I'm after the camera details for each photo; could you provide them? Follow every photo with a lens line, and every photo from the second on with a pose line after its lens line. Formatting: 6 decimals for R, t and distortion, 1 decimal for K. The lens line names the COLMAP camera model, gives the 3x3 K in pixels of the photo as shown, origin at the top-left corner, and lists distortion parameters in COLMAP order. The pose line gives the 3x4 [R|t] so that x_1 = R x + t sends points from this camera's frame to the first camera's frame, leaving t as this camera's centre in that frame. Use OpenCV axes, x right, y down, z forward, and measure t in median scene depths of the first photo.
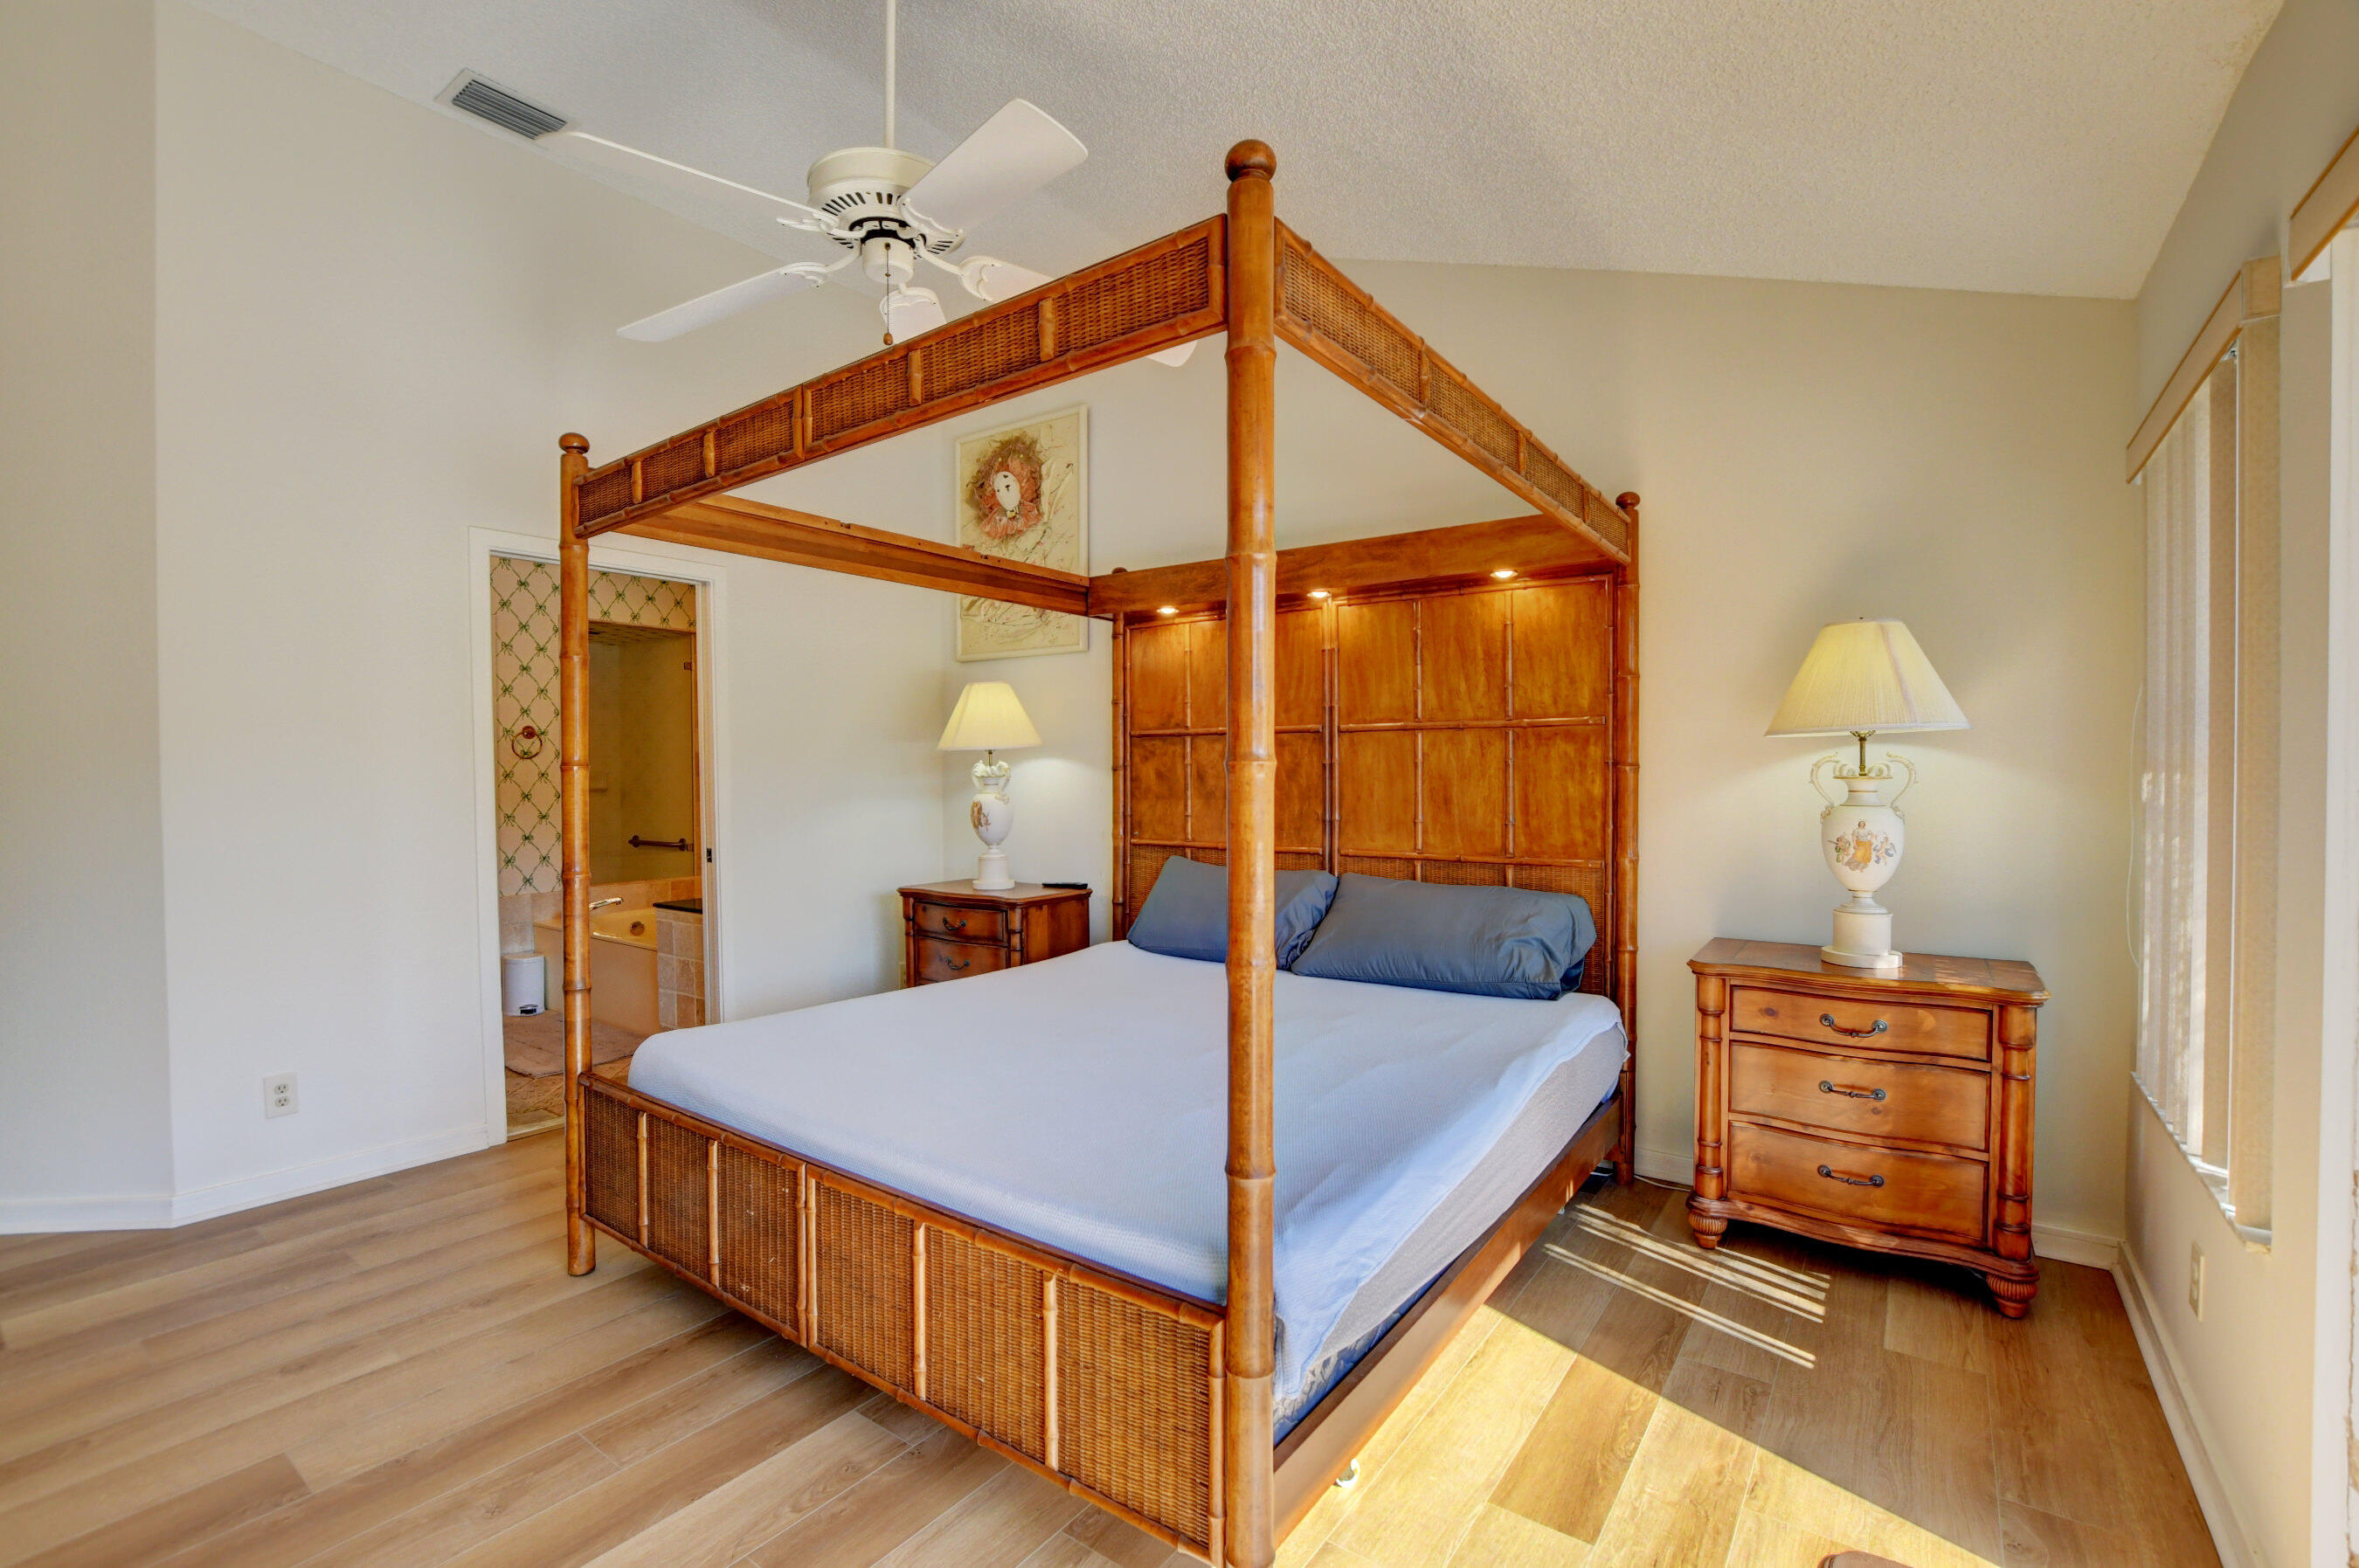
lens RADIAL K [[1047.4, 0, 1173.0], [0, 1047.4, 789.1], [0, 0, 1]] dist [-0.028484, 0.003578]
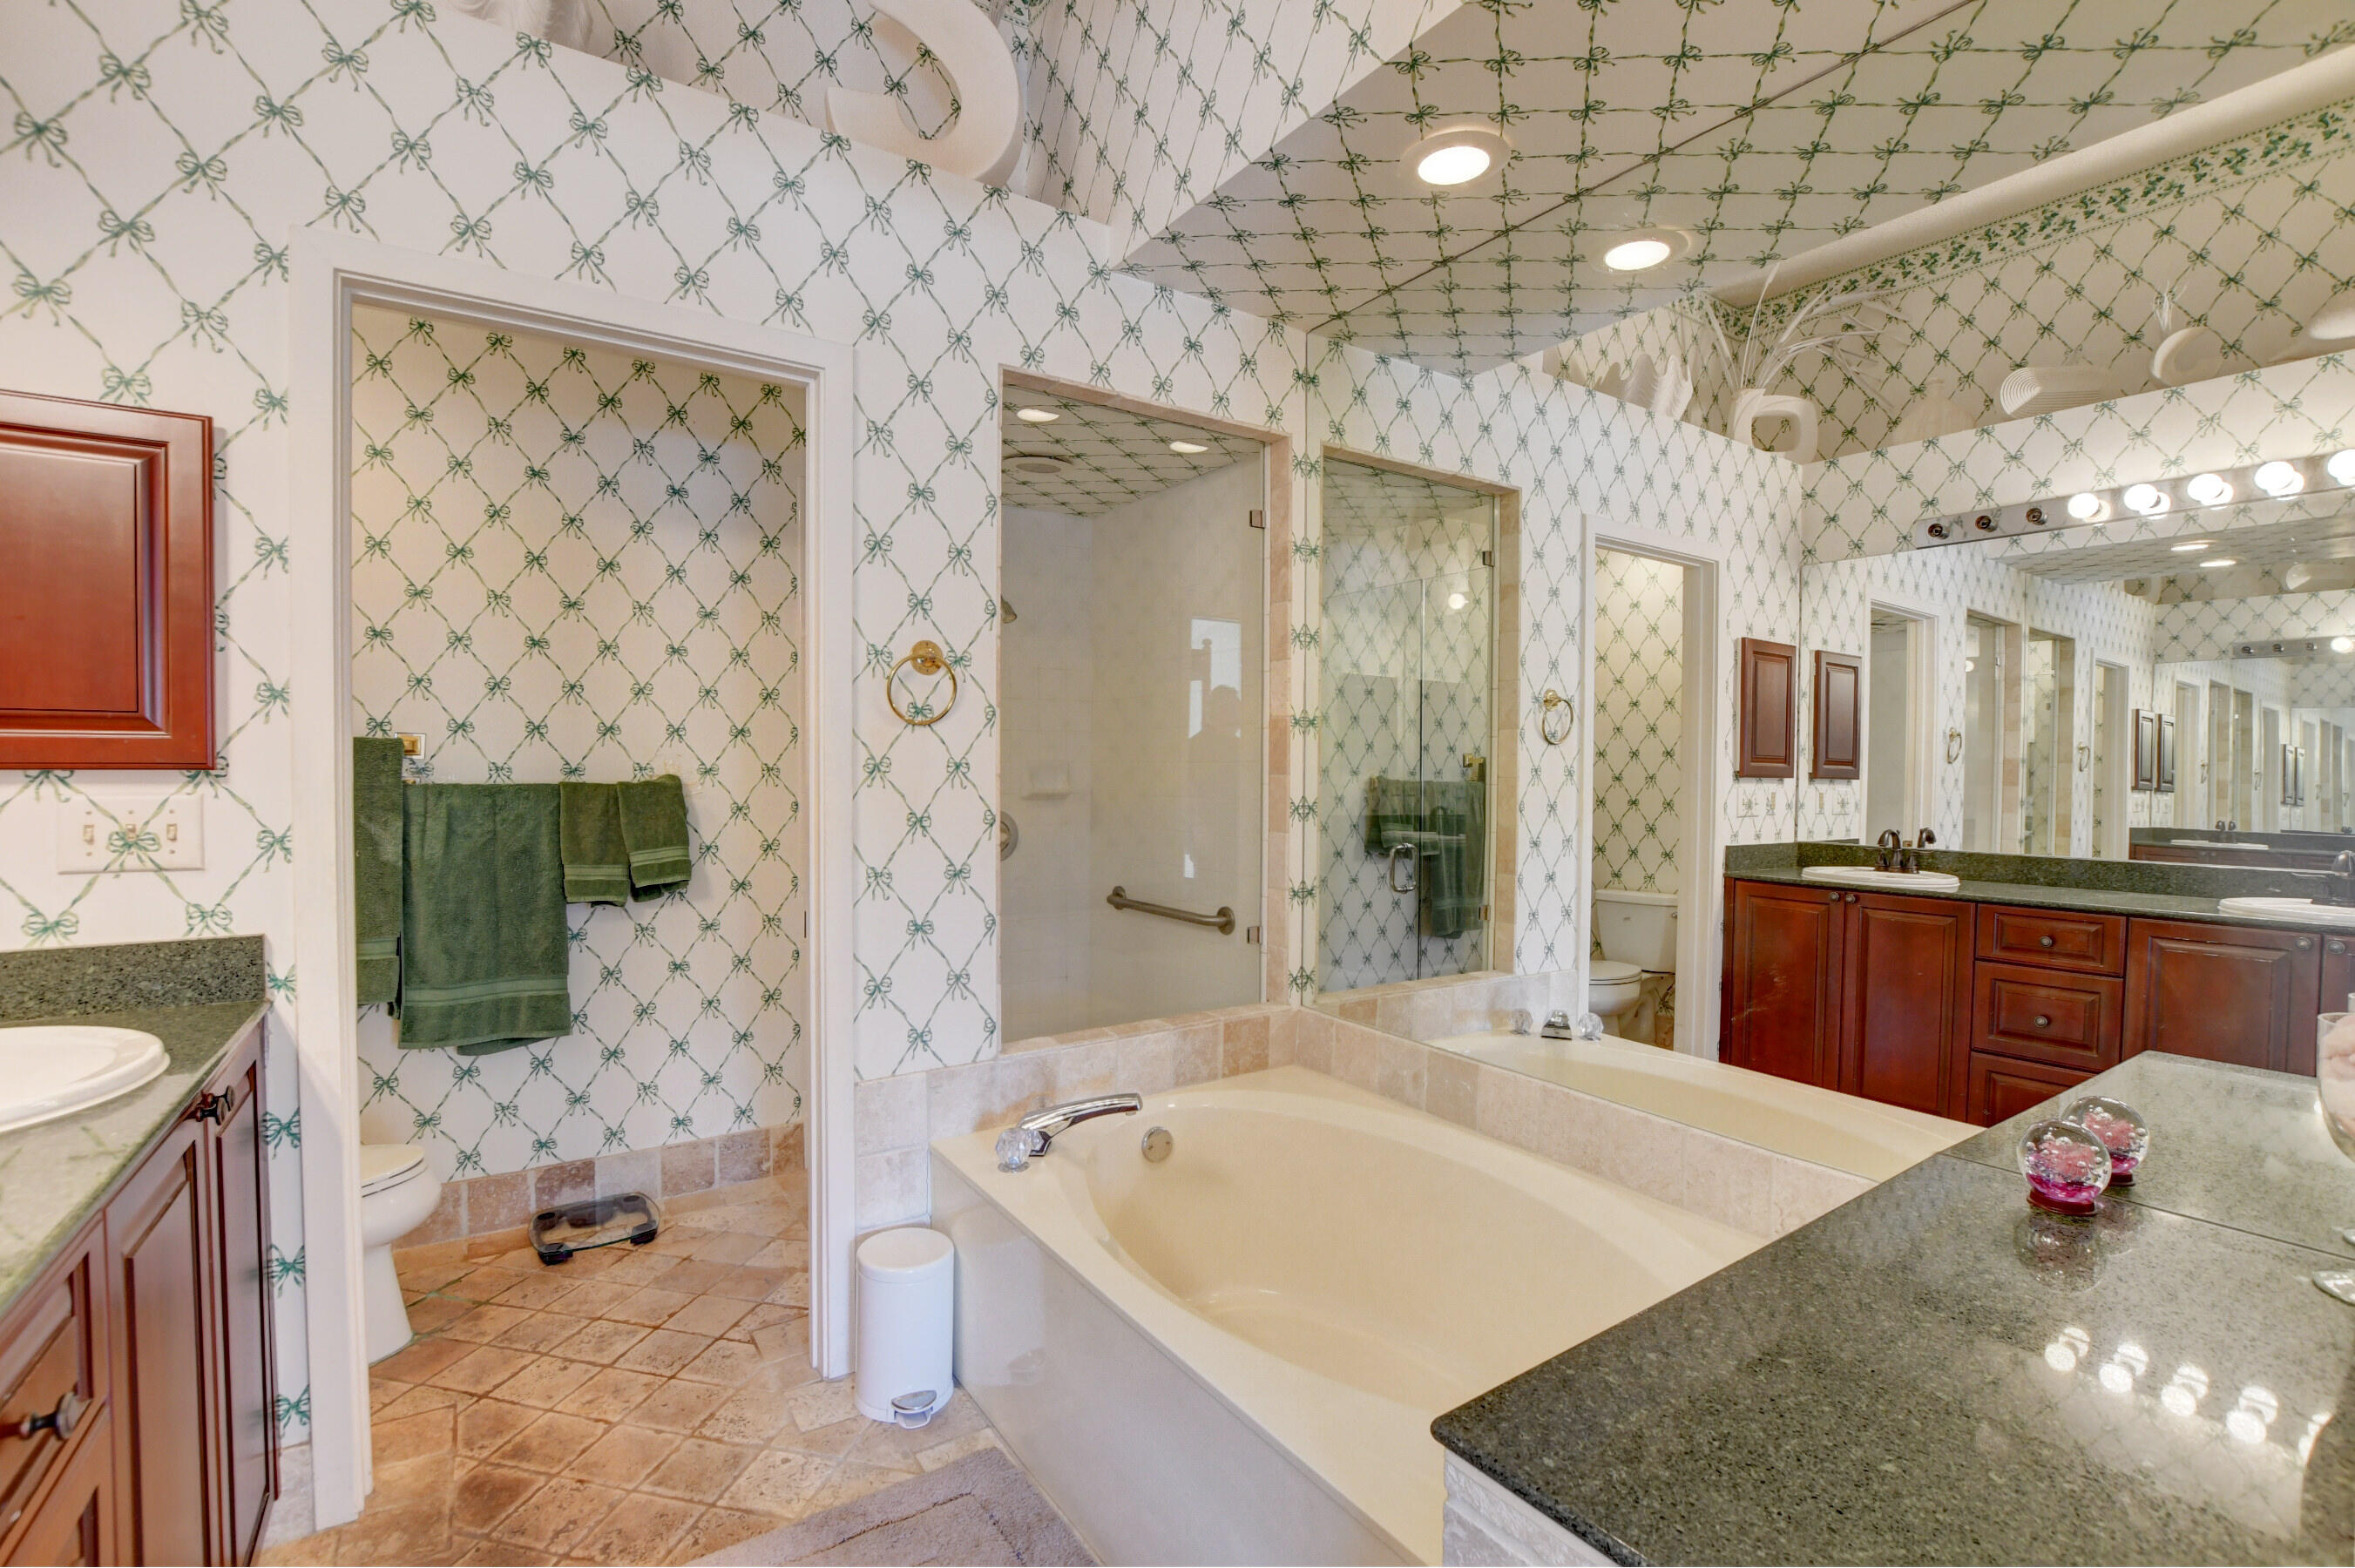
lens RADIAL K [[1045.6, 0, 1177.6], [0, 1045.6, 783.8], [0, 0, 1]] dist [-0.028484, 0.003578]
pose [[0.940959, 0.012316, -0.338297, -0.399470], [-0.013190, 0.999913, -0.000285, -0.008434], [0.338264, 0.004730, 0.941039, 0.662950]]
